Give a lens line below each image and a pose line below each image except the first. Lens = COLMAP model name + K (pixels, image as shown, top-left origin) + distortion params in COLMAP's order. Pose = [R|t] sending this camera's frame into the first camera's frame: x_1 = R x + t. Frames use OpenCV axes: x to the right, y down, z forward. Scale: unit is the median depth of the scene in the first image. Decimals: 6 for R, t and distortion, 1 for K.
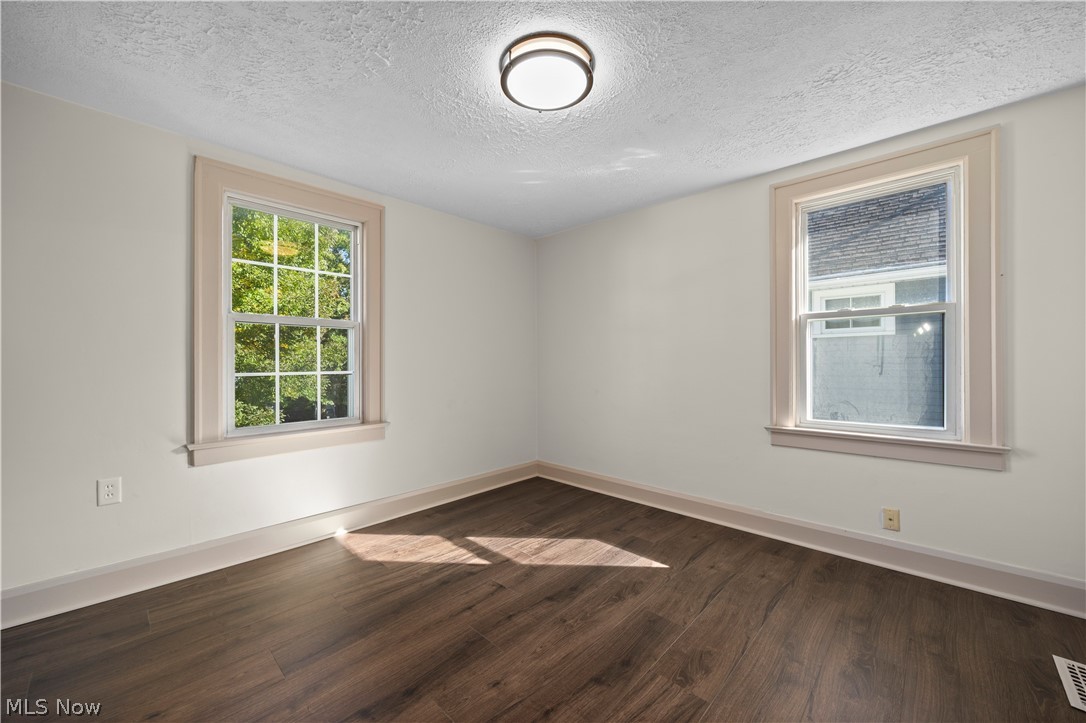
lens RADIAL K [[413.1, 0, 543.0], [0, 413.1, 361.5], [0, 0, 1]] dist [0.002418, 0.000145]
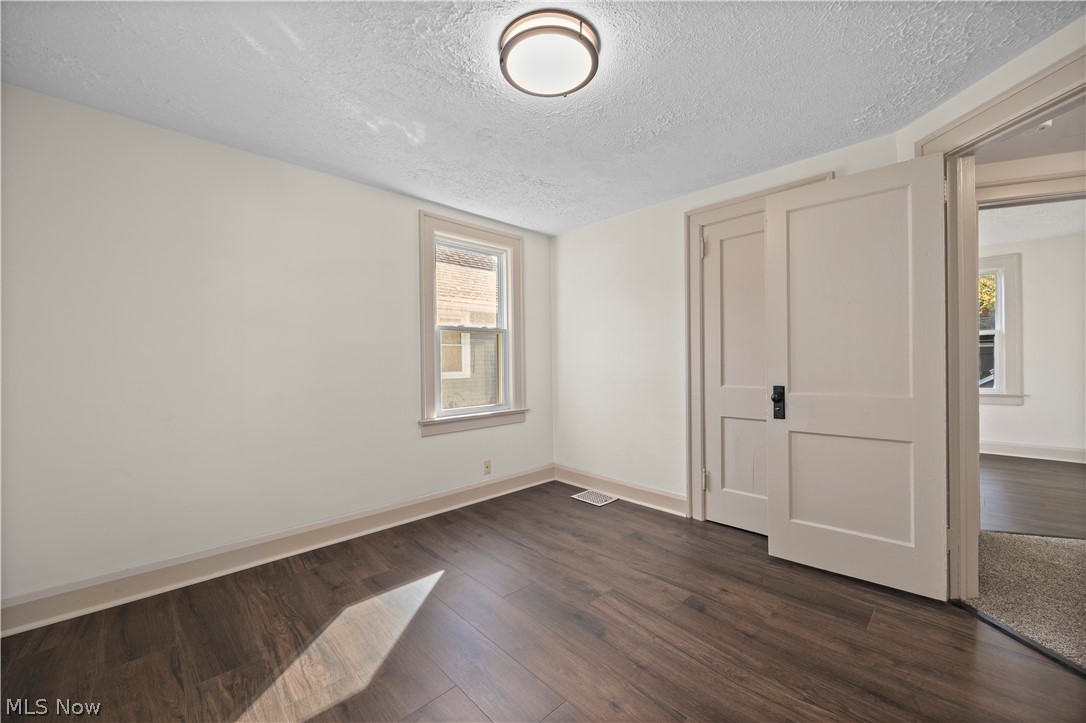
lens RADIAL K [[419.1, 0, 542.6], [0, 419.1, 360.9], [0, 0, 1]] dist [-0.002445, -0.000222]
pose [[0.042238, 0.009110, 0.999066, -0.672571], [0.007261, 0.999929, -0.009425, 0.006862], [-0.999081, 0.007653, 0.042169, 0.702280]]
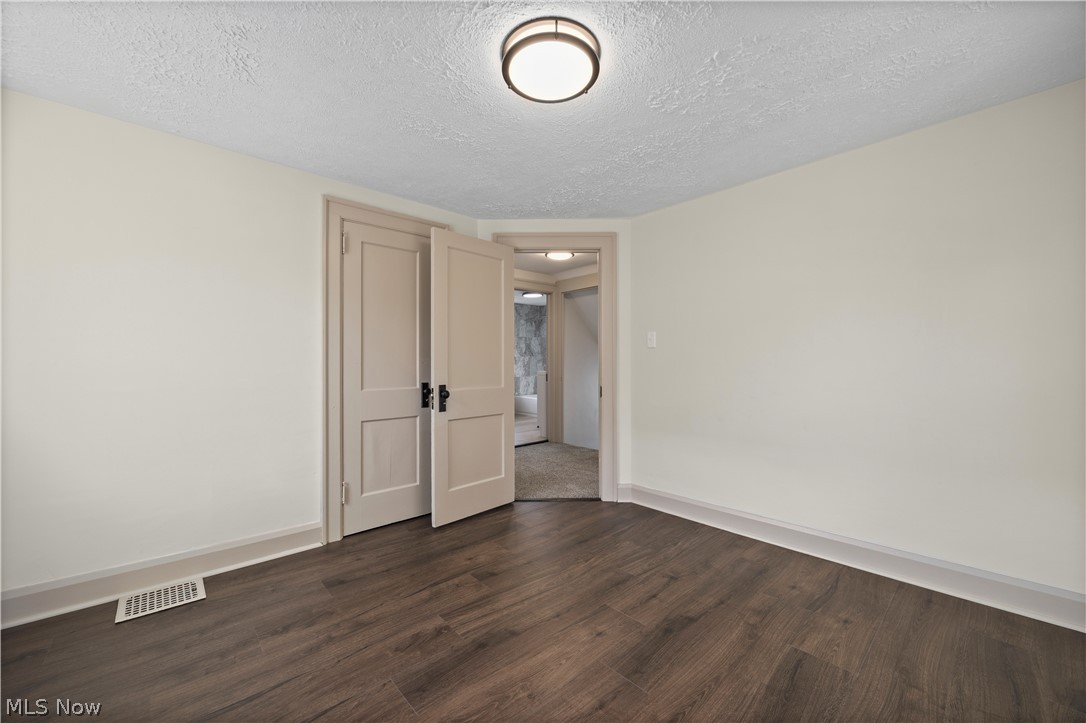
lens RADIAL K [[419.1, 0, 542.6], [0, 419.1, 360.9], [0, 0, 1]] dist [-0.002445, -0.000222]
pose [[-0.997687, 0.007938, 0.067509, -0.023878], [0.007649, 0.999960, -0.004544, -0.002657], [-0.067543, -0.004017, -0.997708, 1.394548]]
